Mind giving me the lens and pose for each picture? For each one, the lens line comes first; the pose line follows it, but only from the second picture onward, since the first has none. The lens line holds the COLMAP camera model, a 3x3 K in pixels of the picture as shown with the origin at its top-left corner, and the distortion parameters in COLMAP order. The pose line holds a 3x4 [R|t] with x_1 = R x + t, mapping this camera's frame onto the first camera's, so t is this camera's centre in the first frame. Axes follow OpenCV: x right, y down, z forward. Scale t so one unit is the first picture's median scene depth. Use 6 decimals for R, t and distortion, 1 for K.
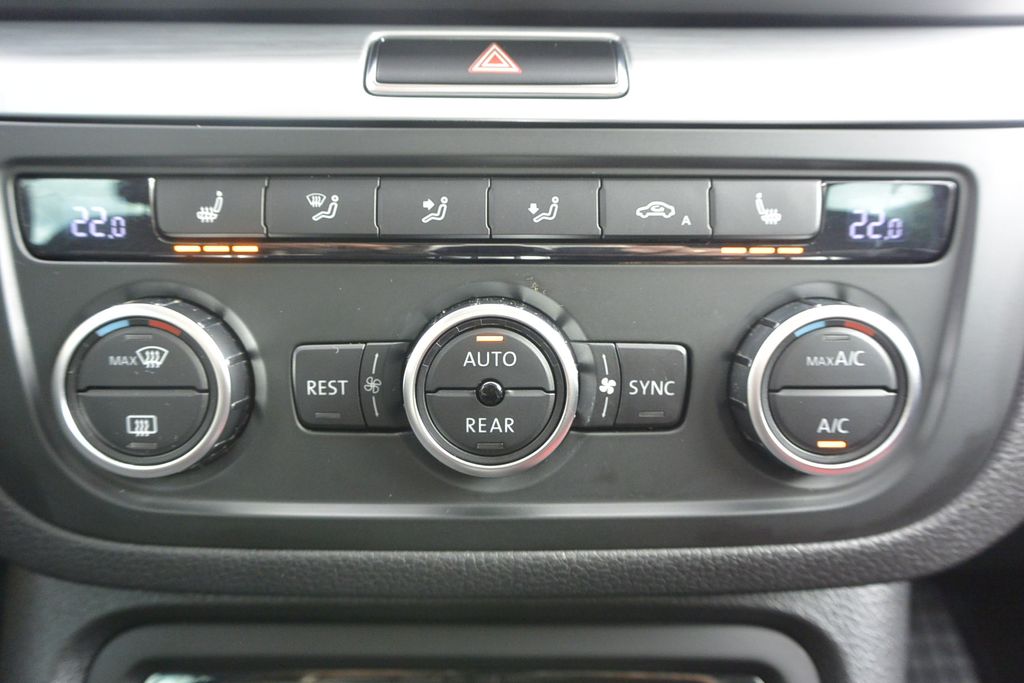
lens RADIAL K [[800.3, 0, 508.4], [0, 800.3, 341.2], [0, 0, 1]] dist [0.004200, 0.010631]
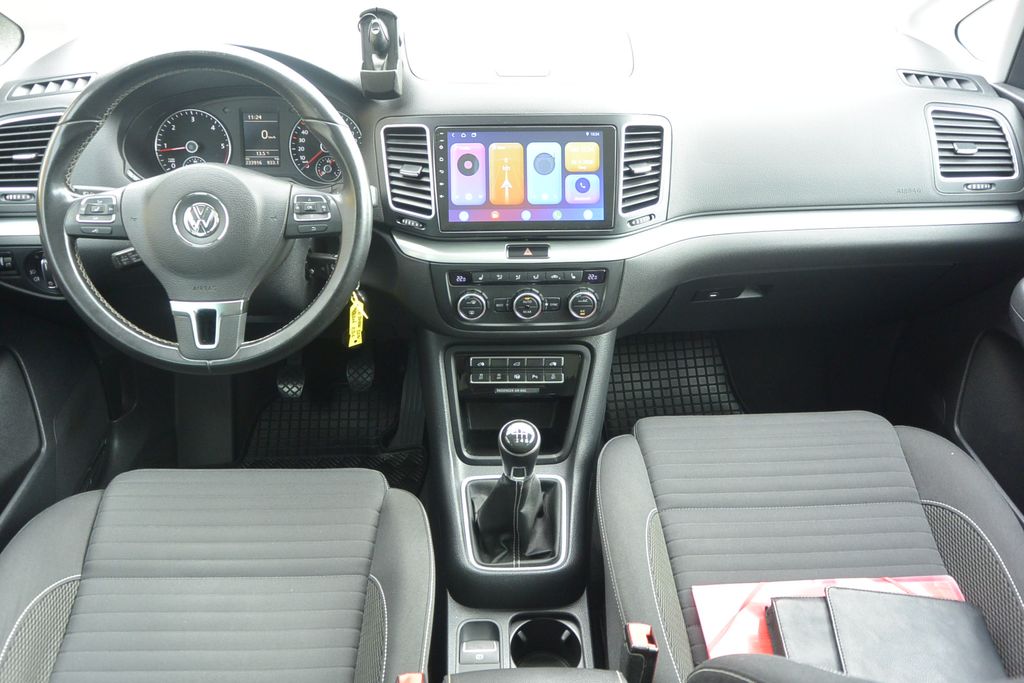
lens RADIAL K [[800.3, 0, 508.3], [0, 800.3, 336.4], [0, 0, 1]] dist [0.004200, 0.010631]
pose [[0.999805, -0.011055, 0.016383, -0.268392], [0.006159, 0.961937, 0.273201, -1.380668], [-0.018780, -0.273047, 0.961817, -4.921947]]
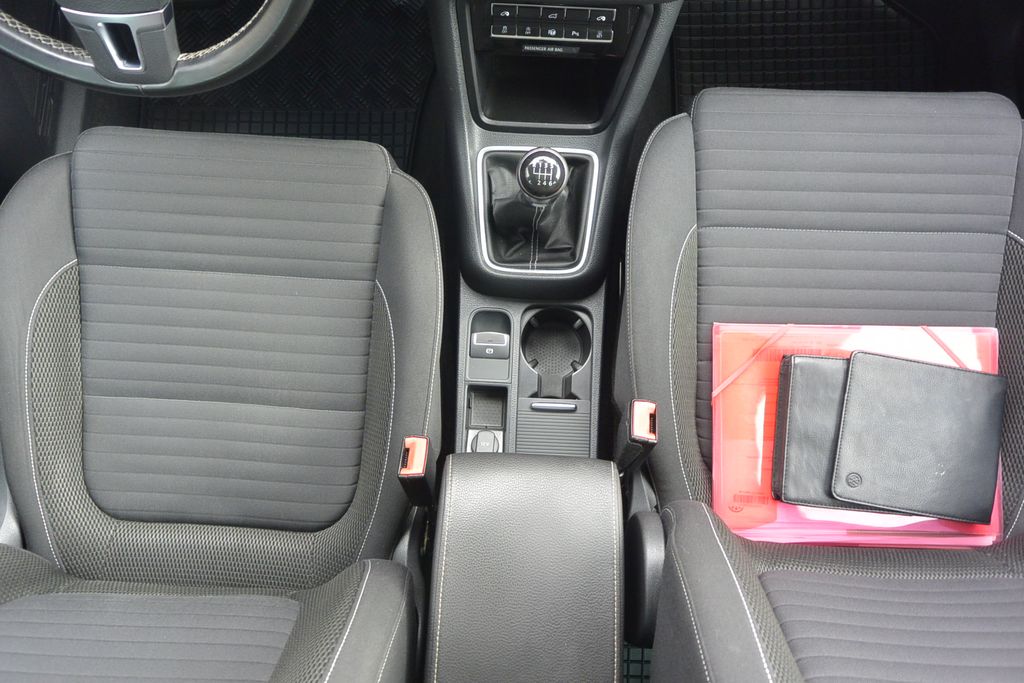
lens RADIAL K [[800.3, 0, 505.7], [0, 800.3, 336.8], [0, 0, 1]] dist [0.004200, 0.010631]
pose [[0.998172, 0.055182, -0.024636, -0.153046], [-0.004530, 0.474835, 0.880063, -2.755112], [0.060262, -0.878343, 0.474217, -2.759185]]
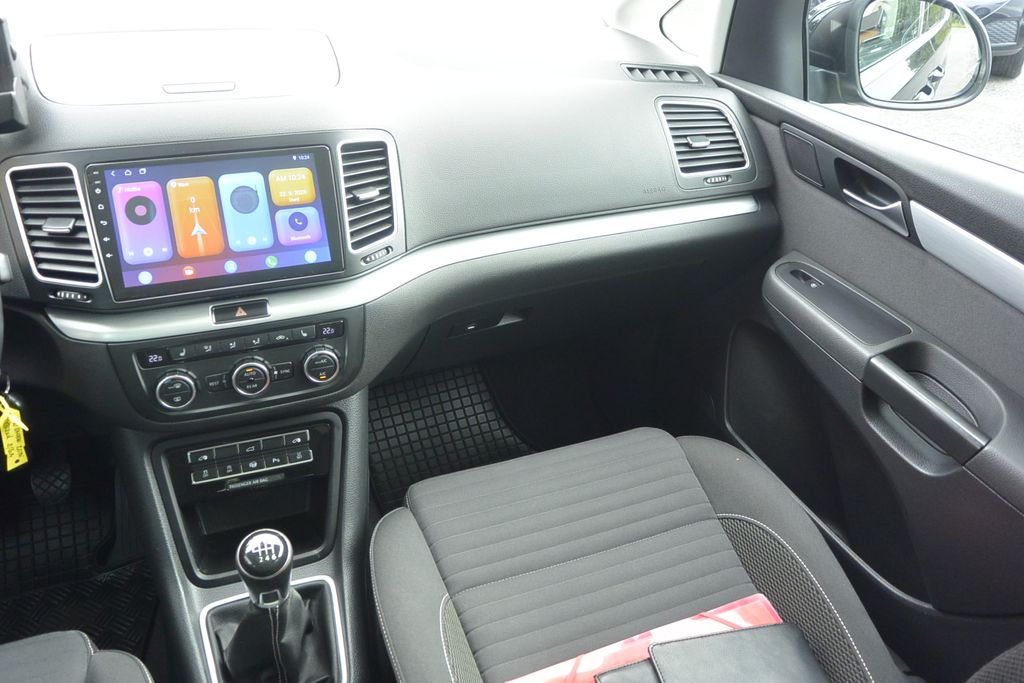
lens RADIAL K [[800.3, 0, 506.0], [0, 800.3, 337.3], [0, 0, 1]] dist [0.004200, 0.010631]
pose [[0.936142, -0.157661, 0.314296, -0.059192], [0.071876, 0.960770, 0.267870, -1.361185], [-0.344198, -0.228174, 0.910749, -3.871059]]
